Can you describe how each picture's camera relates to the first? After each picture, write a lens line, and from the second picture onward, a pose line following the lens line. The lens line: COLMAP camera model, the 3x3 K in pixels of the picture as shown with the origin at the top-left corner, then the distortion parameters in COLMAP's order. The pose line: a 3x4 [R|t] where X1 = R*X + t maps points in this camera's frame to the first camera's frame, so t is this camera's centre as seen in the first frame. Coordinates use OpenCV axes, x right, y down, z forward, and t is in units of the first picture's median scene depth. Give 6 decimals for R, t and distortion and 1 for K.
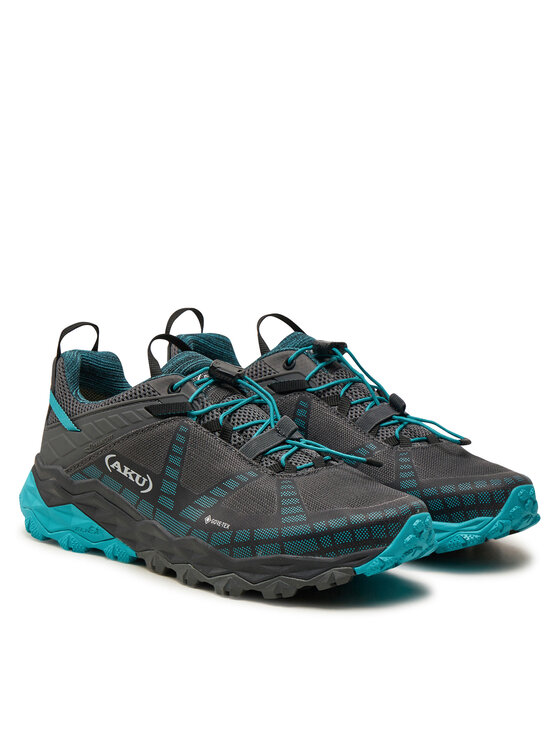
lens RADIAL K [[2213.4, 0, 280.0], [0, 2213.4, 373.0], [0, 0, 1]] dist [-0.003551, -0.266050]
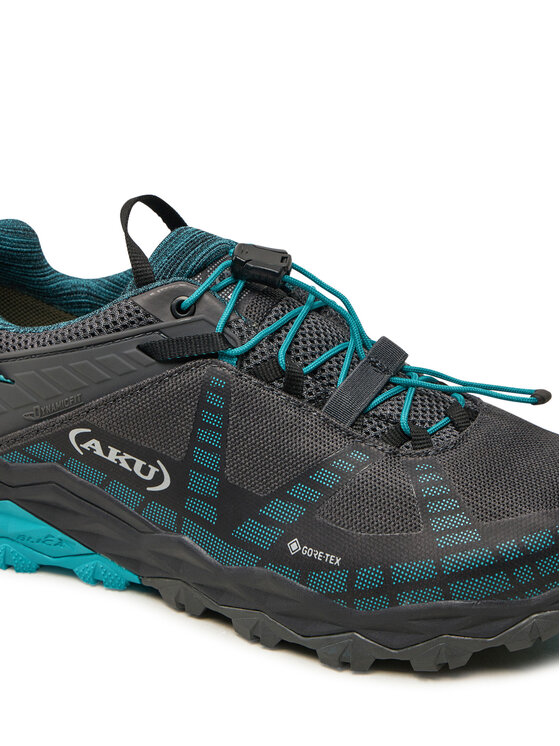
lens RADIAL K [[1817.8, 0, 280.0], [0, 1817.8, 373.0], [0, 0, 1]] dist [0.034377, 0.409996]
pose [[0.960774, -0.138283, 0.240397, -0.141880], [0.071726, 0.961228, 0.266264, -0.102616], [-0.267897, -0.238576, 0.933441, 0.551243]]
